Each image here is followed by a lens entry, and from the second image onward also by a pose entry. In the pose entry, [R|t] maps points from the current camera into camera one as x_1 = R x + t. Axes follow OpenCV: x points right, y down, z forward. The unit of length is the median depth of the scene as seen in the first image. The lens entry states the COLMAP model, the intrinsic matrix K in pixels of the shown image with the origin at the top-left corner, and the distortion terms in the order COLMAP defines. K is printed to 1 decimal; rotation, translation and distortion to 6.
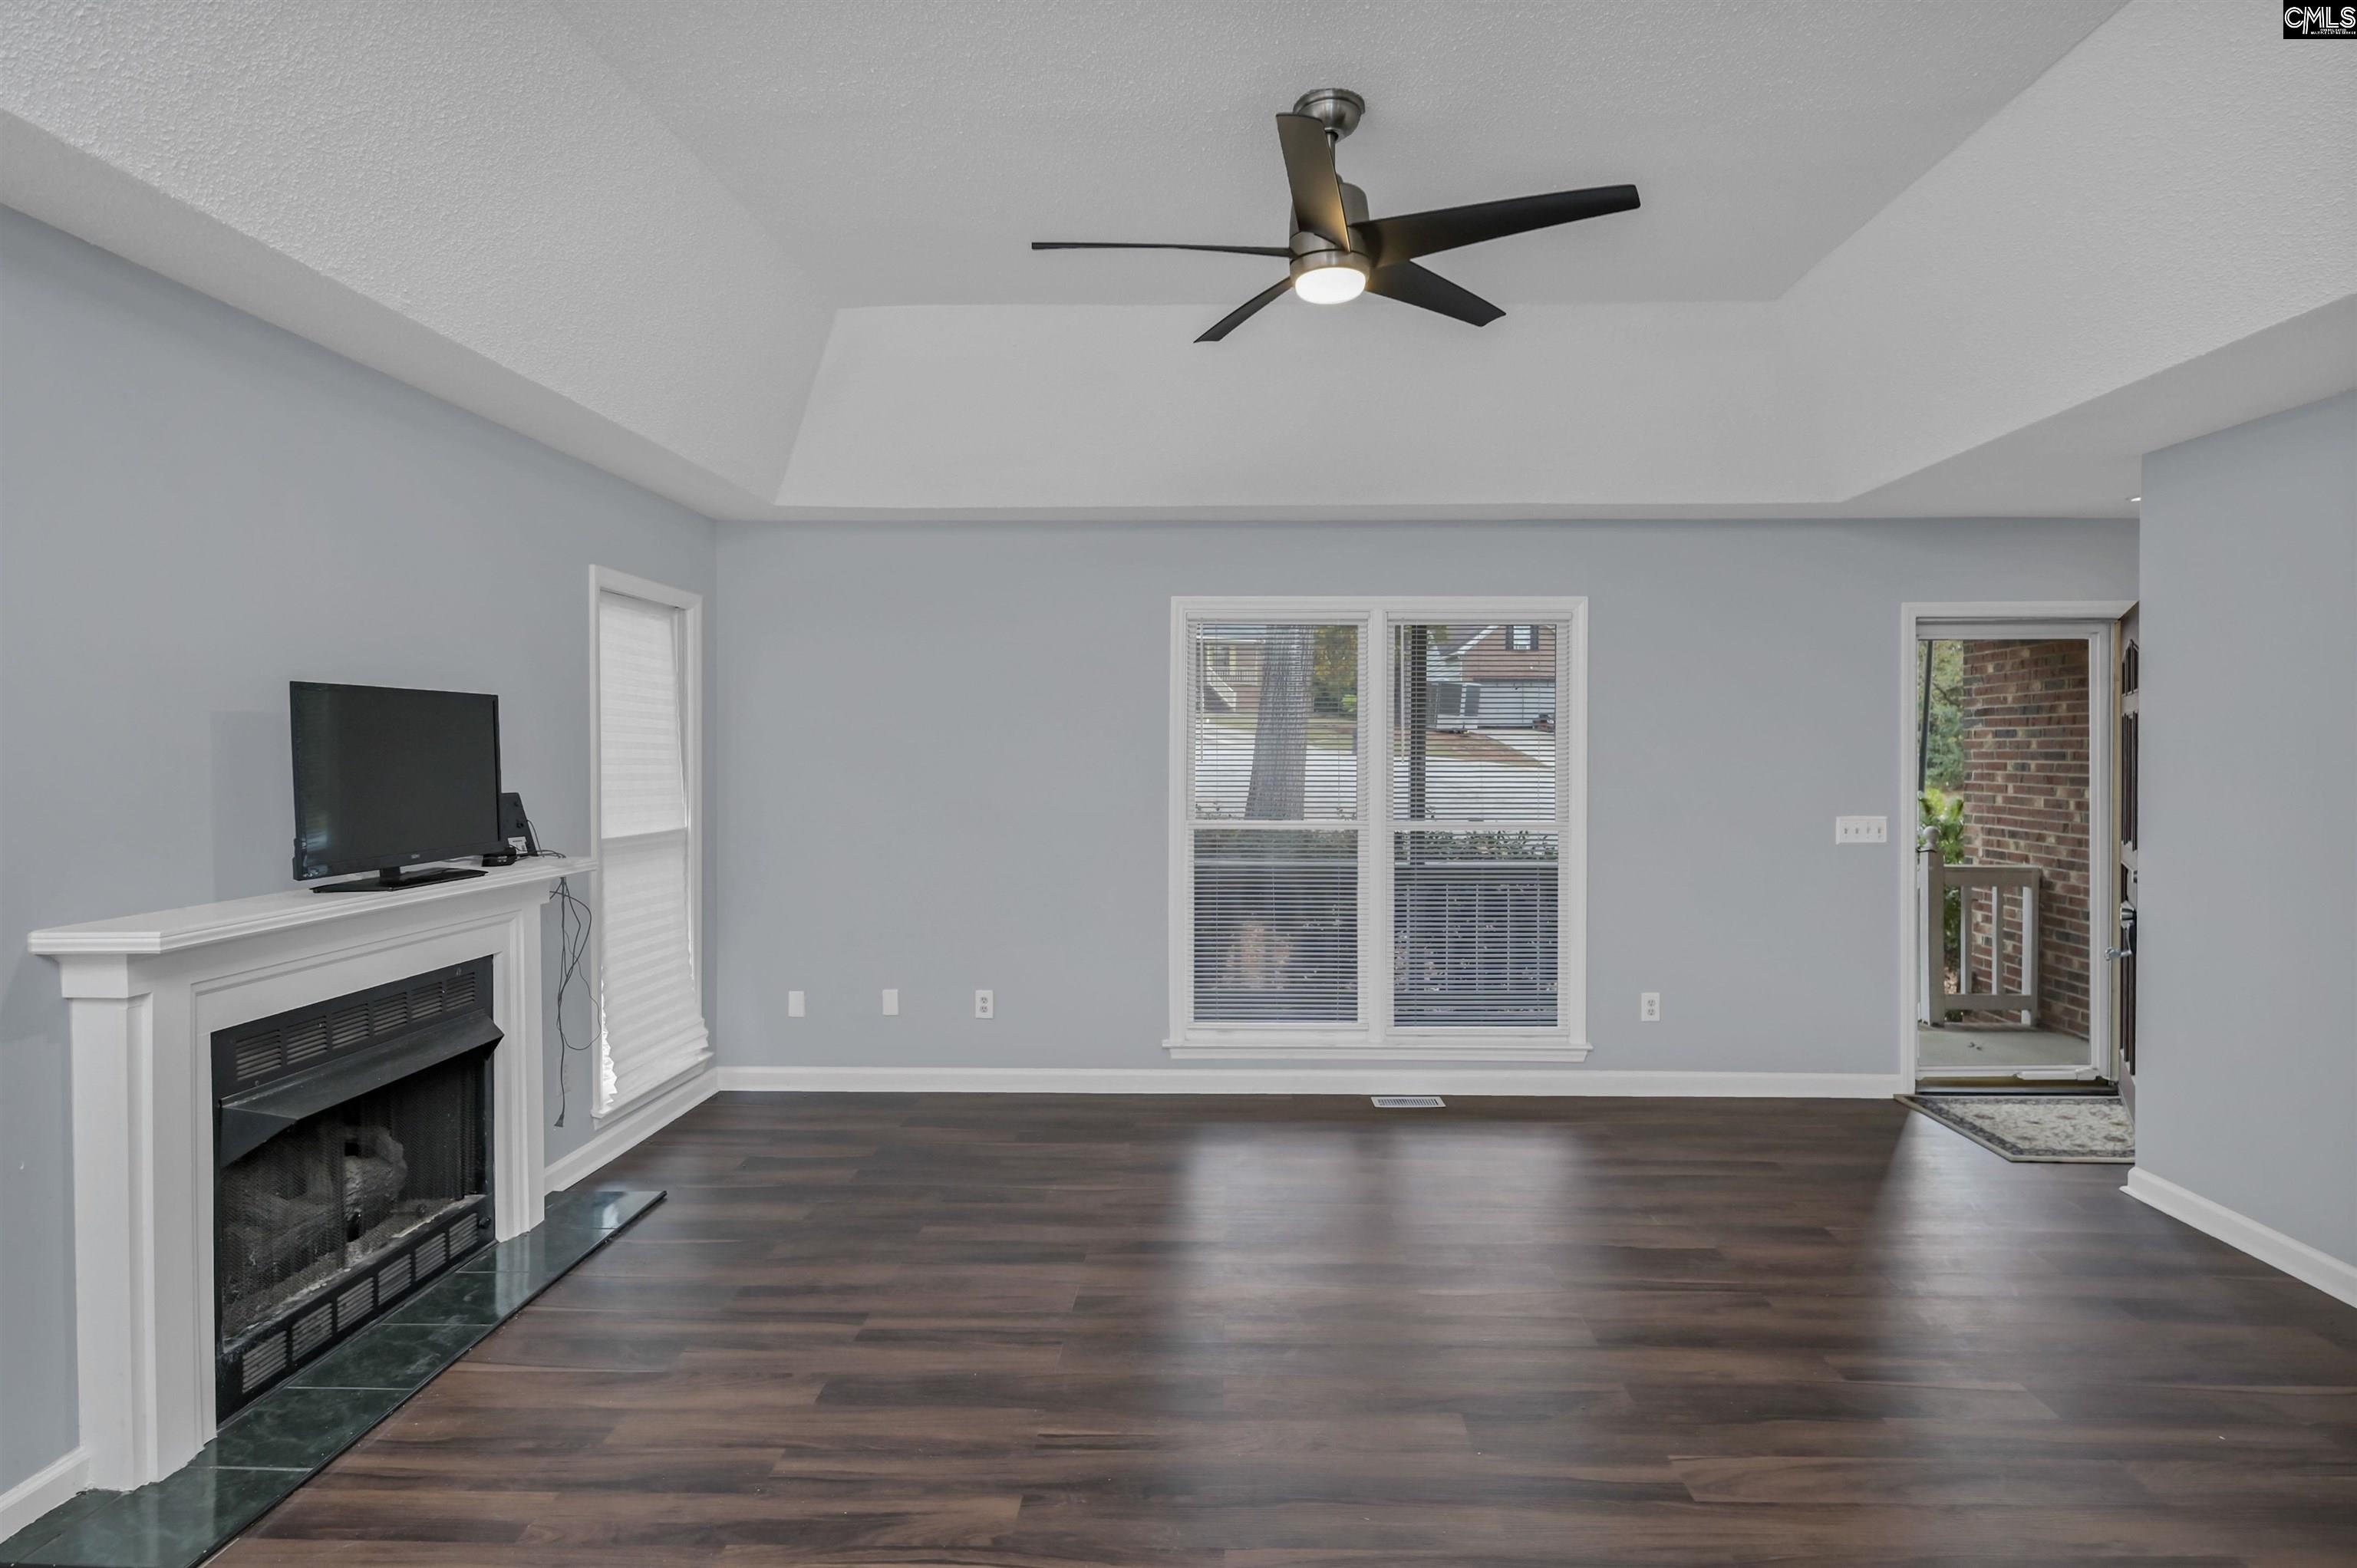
lens RADIAL K [[1223.6, 0, 1257.4], [0, 1223.6, 756.5], [0, 0, 1]] dist [-0.006249, -0.001150]
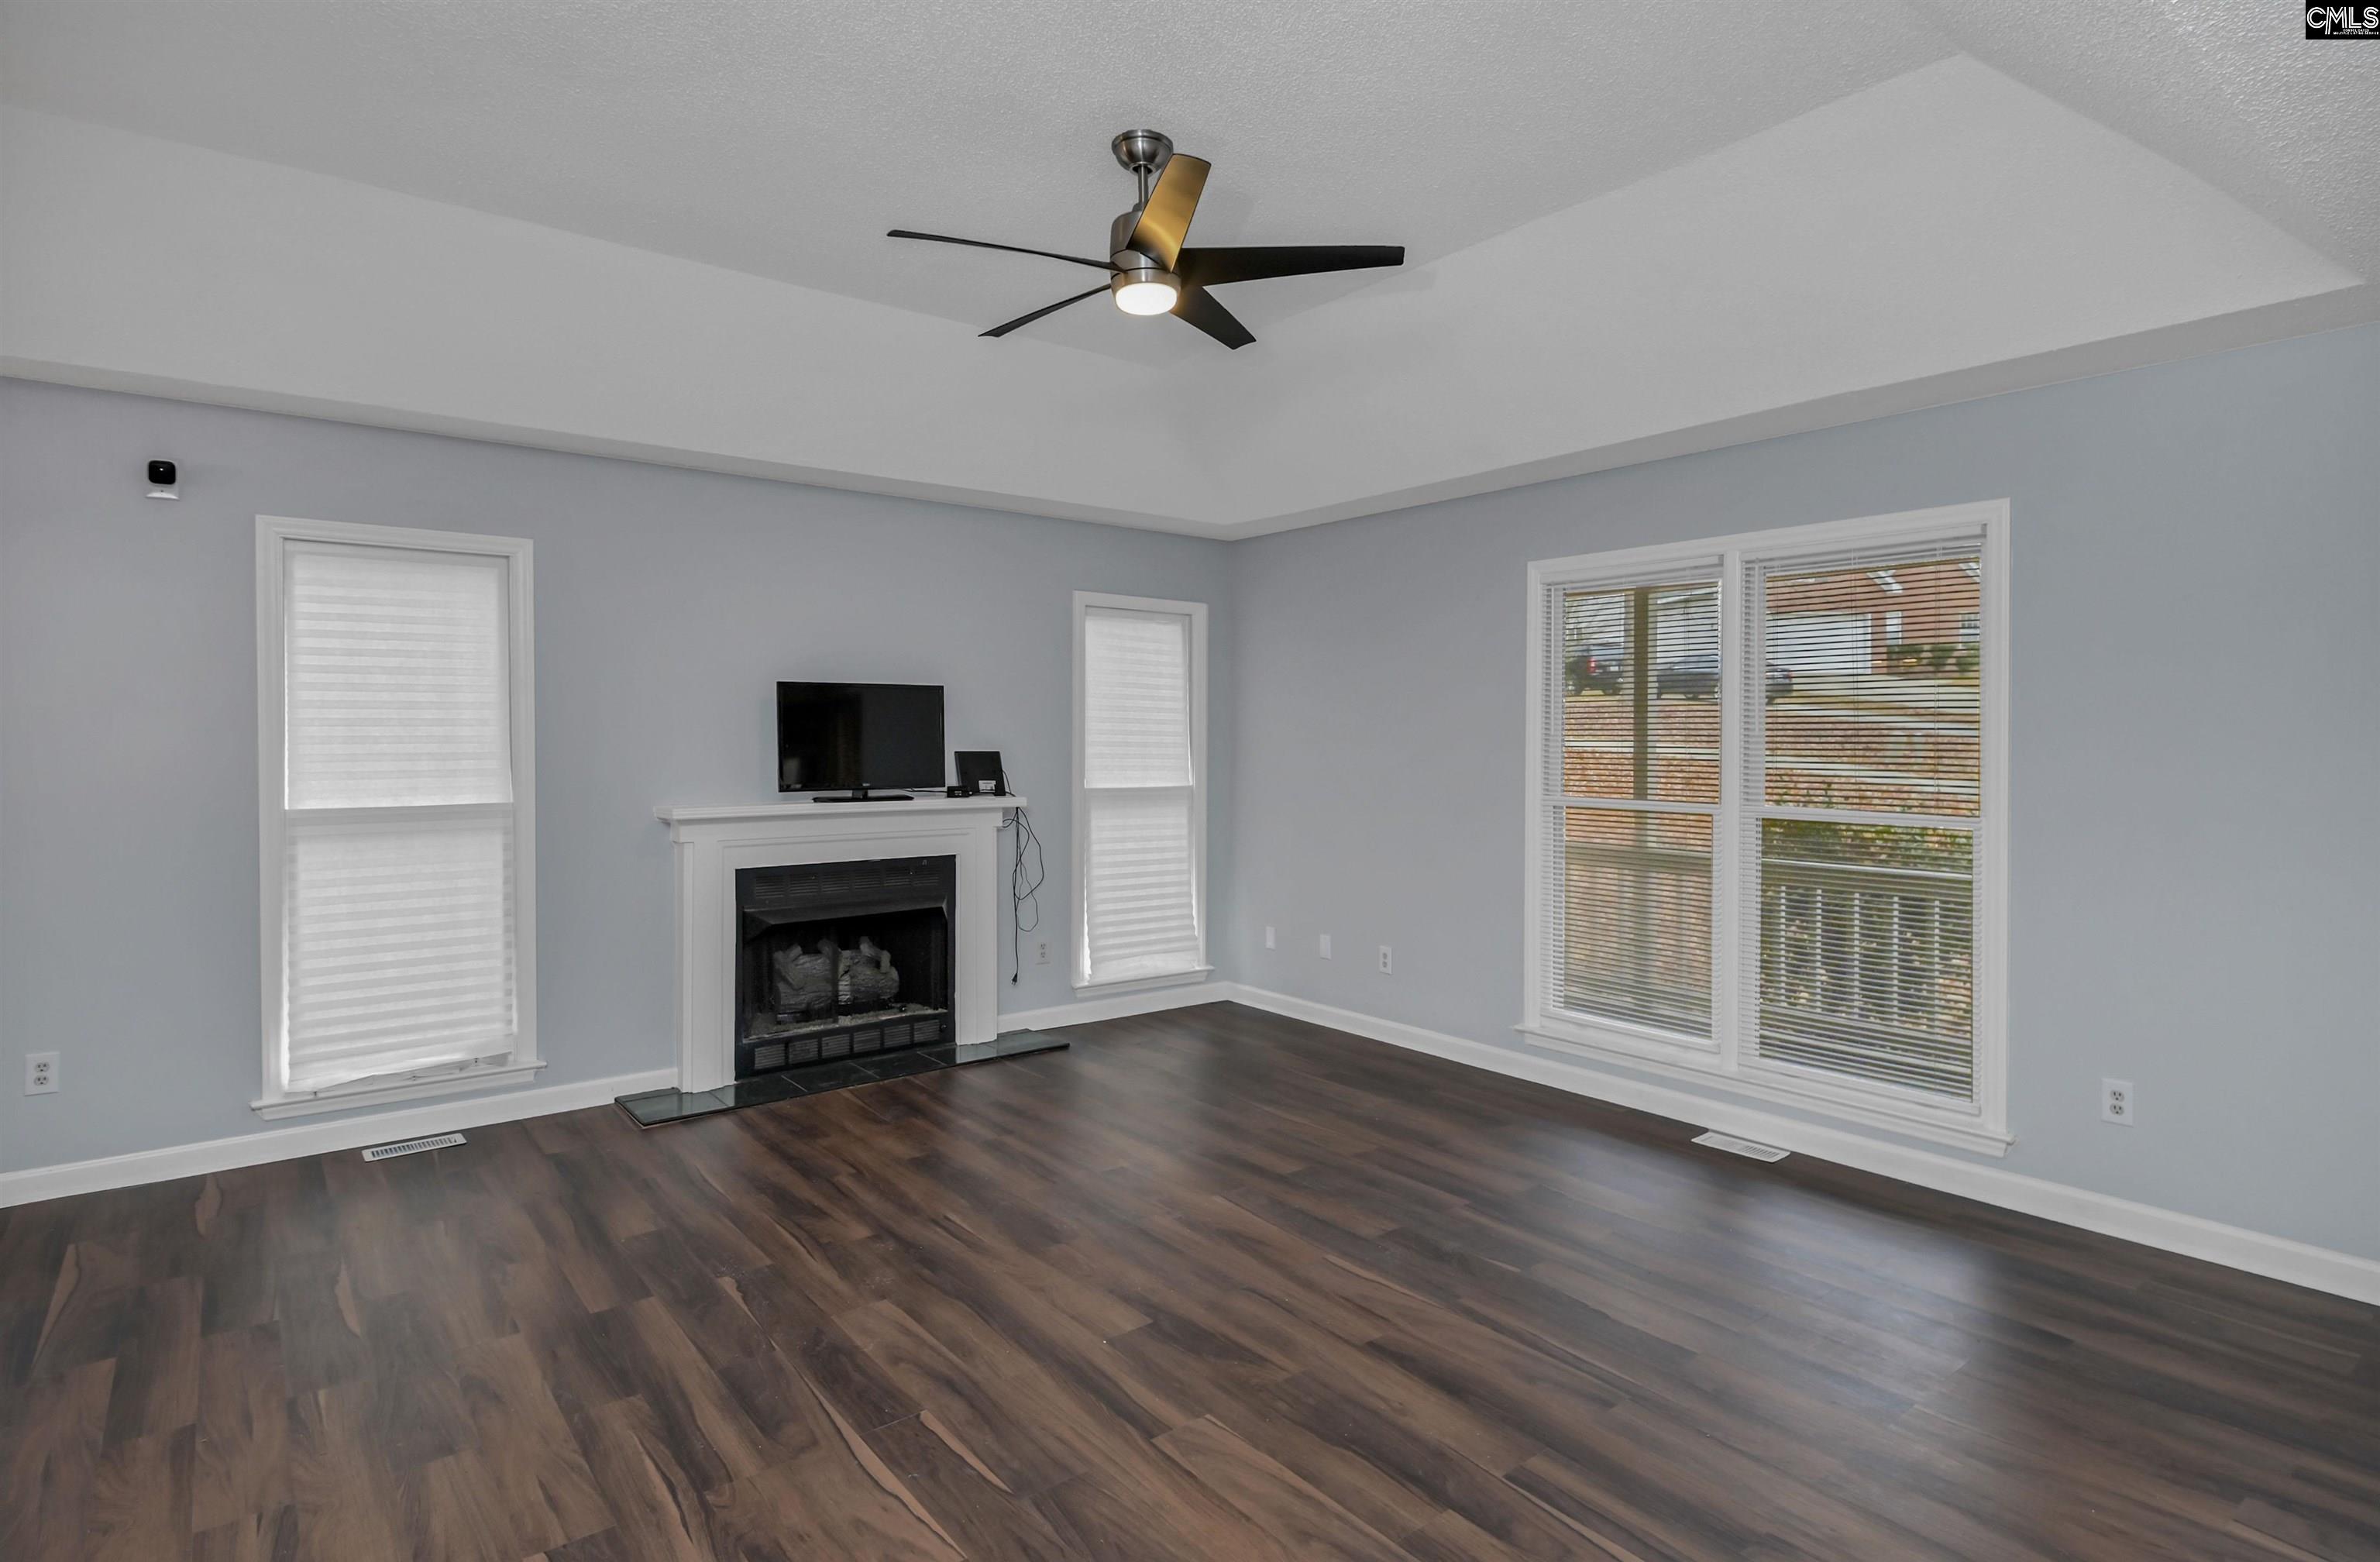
lens RADIAL K [[1280.5, 0, 1178.0], [0, 1280.5, 736.8], [0, 0, 1]] dist [-0.012973, -0.000102]
pose [[0.605252, 0.000638, -0.796033, 0.810346], [-0.007374, 0.999961, -0.004806, 0.019638], [0.795999, 0.008778, 0.605234, 0.248186]]
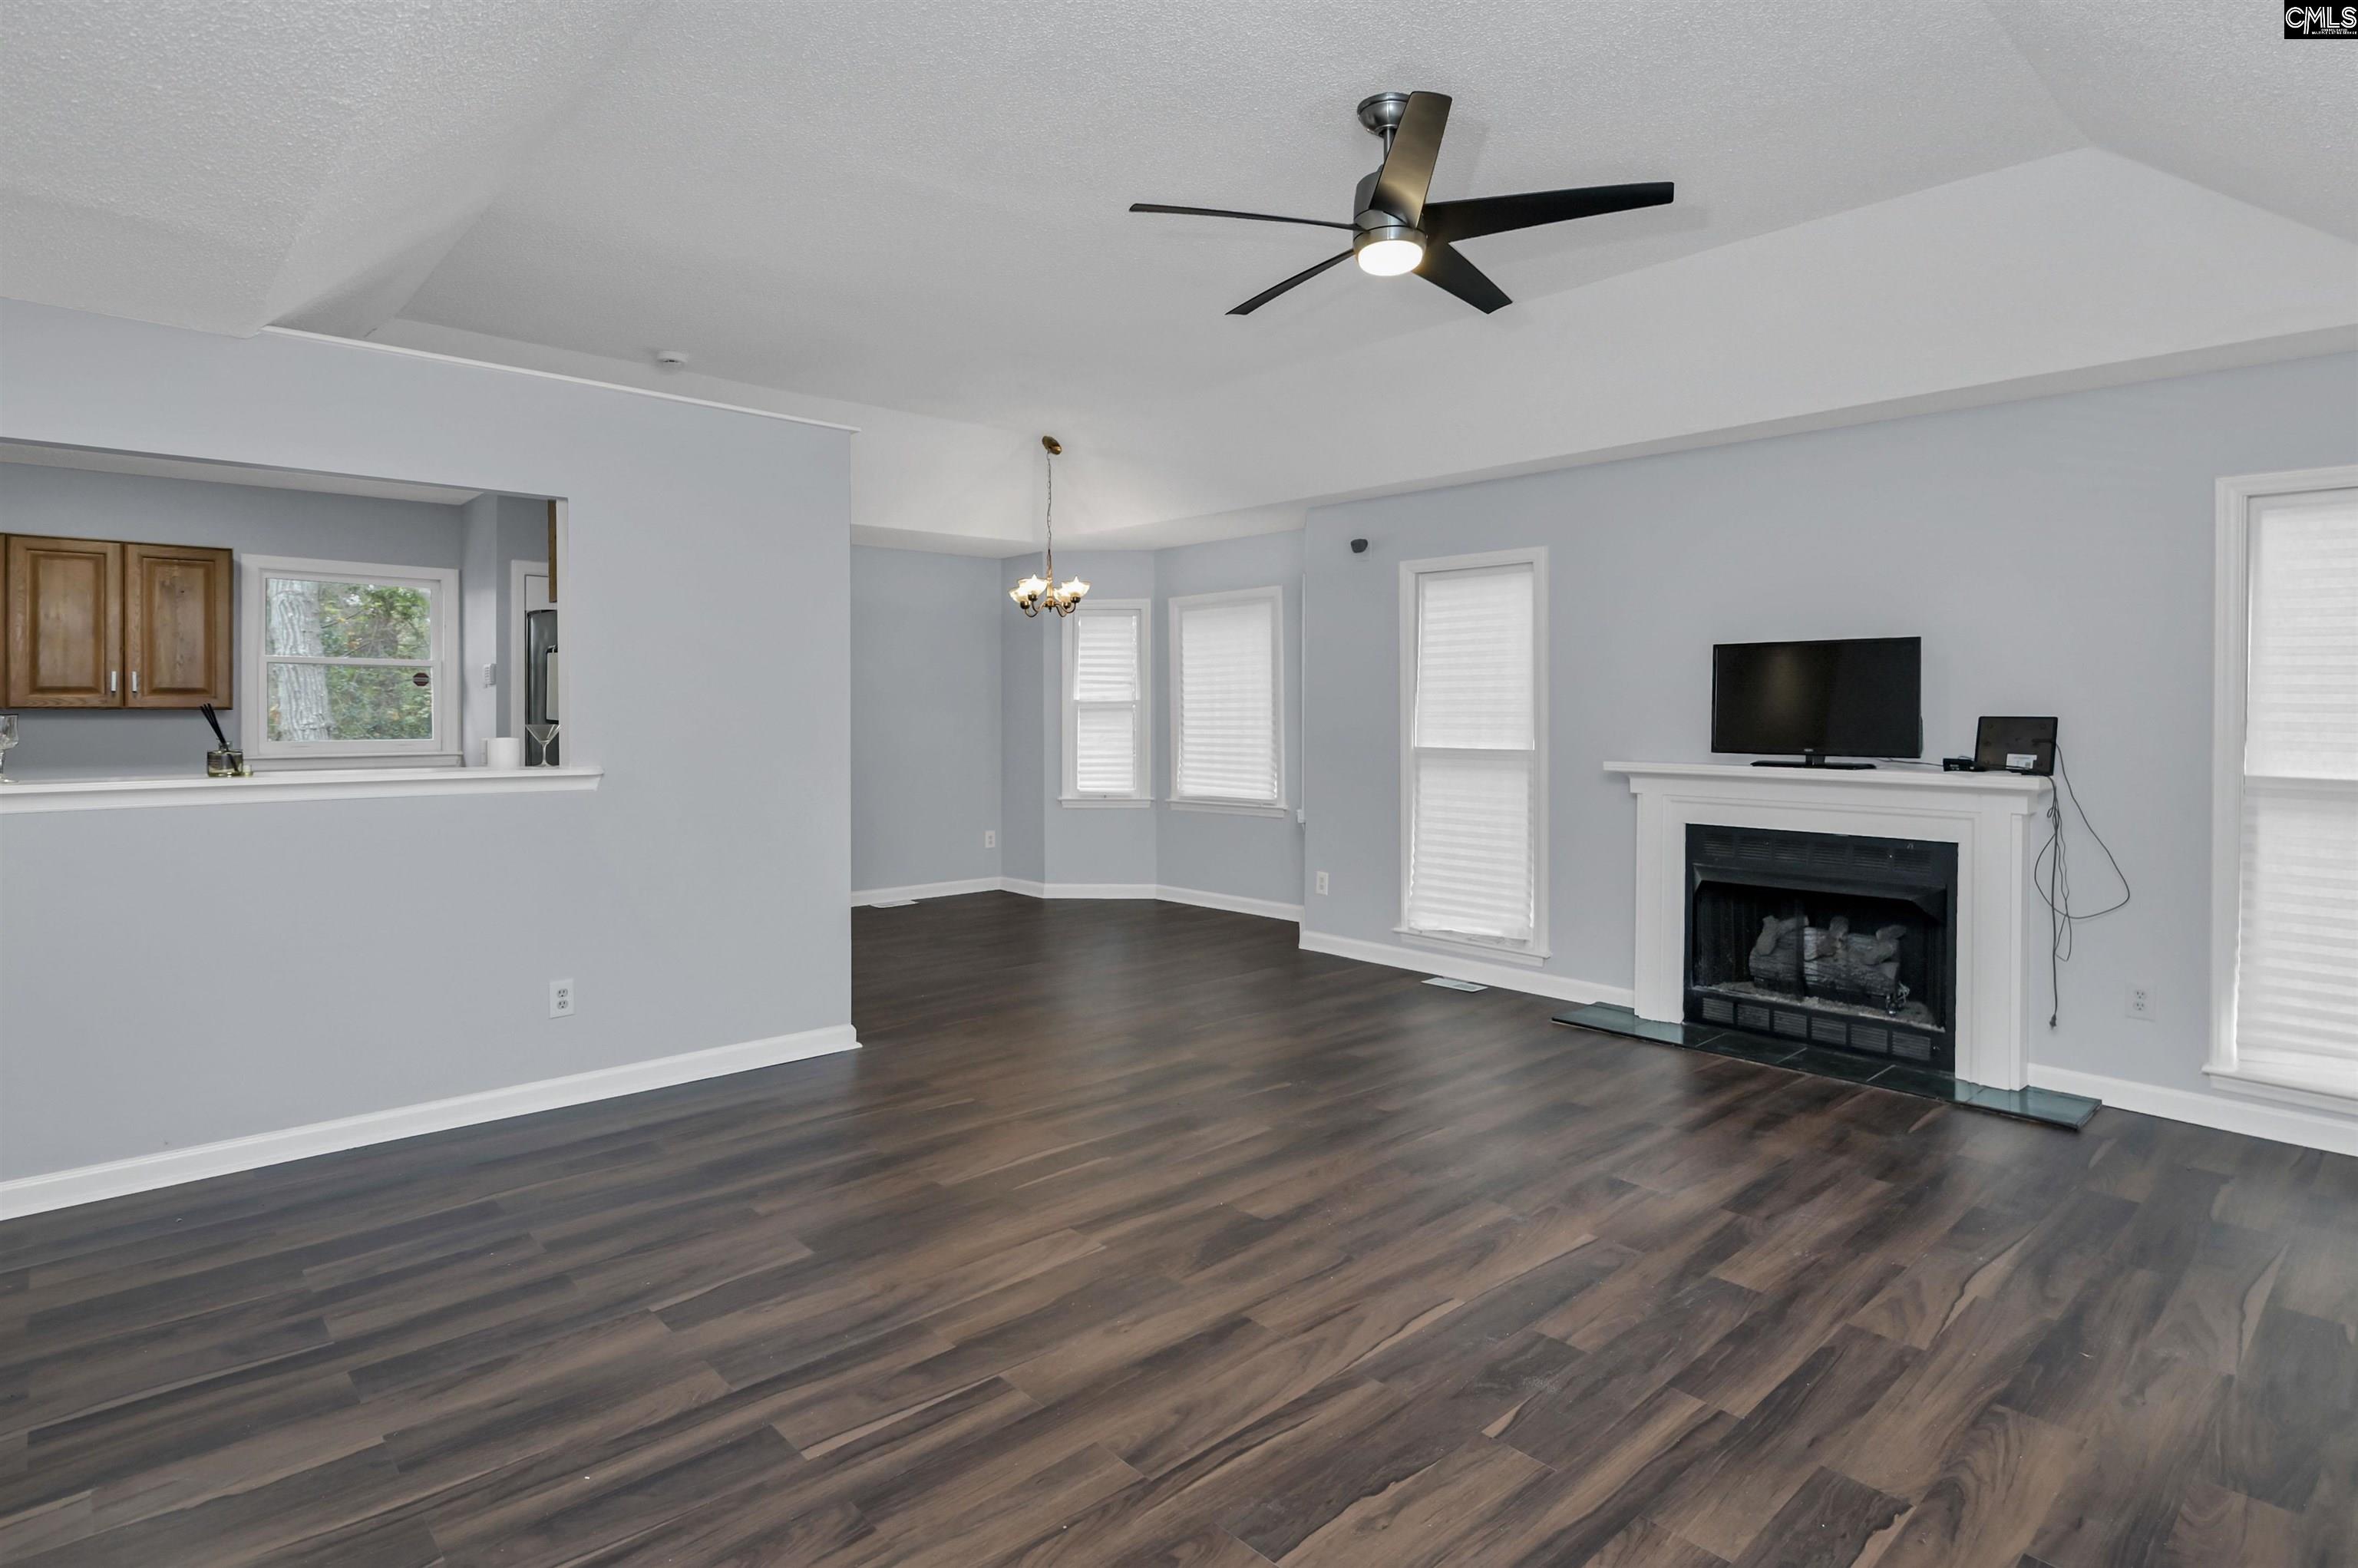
lens RADIAL K [[1148.4, 0, 1197.9], [0, 1148.4, 714.1], [0, 0, 1]] dist [0.010367, -0.000272]
pose [[-0.738721, -0.004694, -0.673995, 0.726882], [-0.012664, 0.999896, 0.006917, 0.032637], [0.673892, 0.013645, -0.738704, 1.332475]]
